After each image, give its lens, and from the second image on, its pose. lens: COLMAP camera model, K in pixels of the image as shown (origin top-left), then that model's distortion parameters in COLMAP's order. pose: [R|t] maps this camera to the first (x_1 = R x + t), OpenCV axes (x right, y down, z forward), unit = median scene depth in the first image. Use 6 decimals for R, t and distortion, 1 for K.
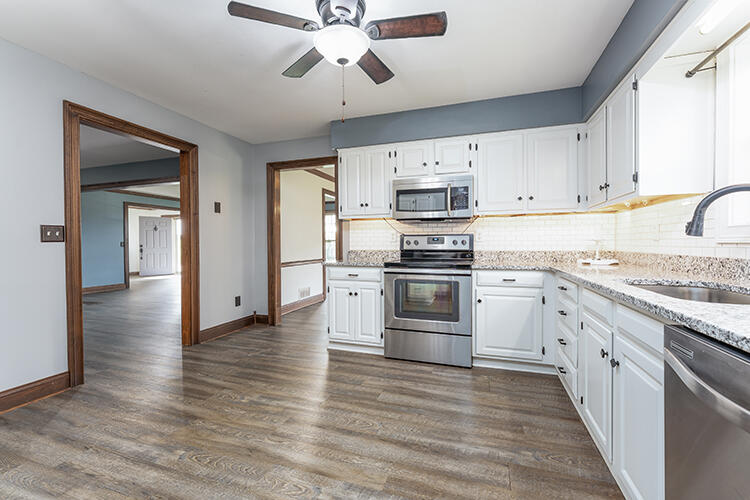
lens RADIAL K [[308.6, 0, 372.1], [0, 308.6, 245.6], [0, 0, 1]] dist [-0.000890, 0.000080]
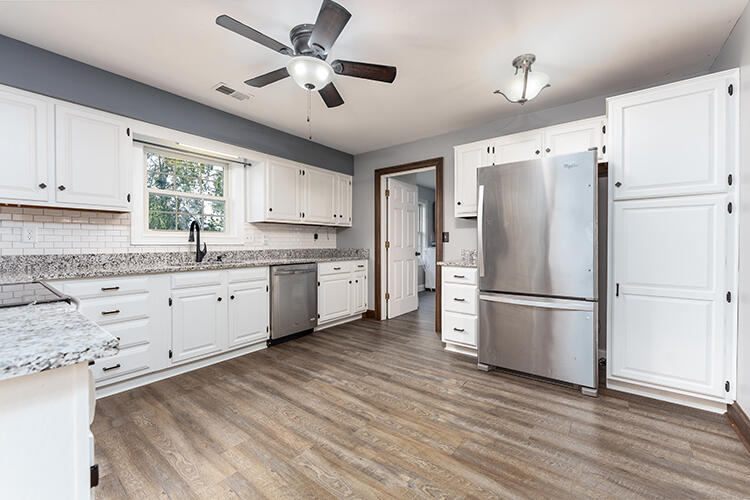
lens RADIAL K [[308.6, 0, 372.1], [0, 308.6, 245.6], [0, 0, 1]] dist [-0.000890, 0.000080]
pose [[-0.947739, 0.003172, 0.319031, -0.707394], [0.006678, 0.999929, 0.009897, -0.032324], [-0.318976, 0.011510, -0.947693, 2.097069]]
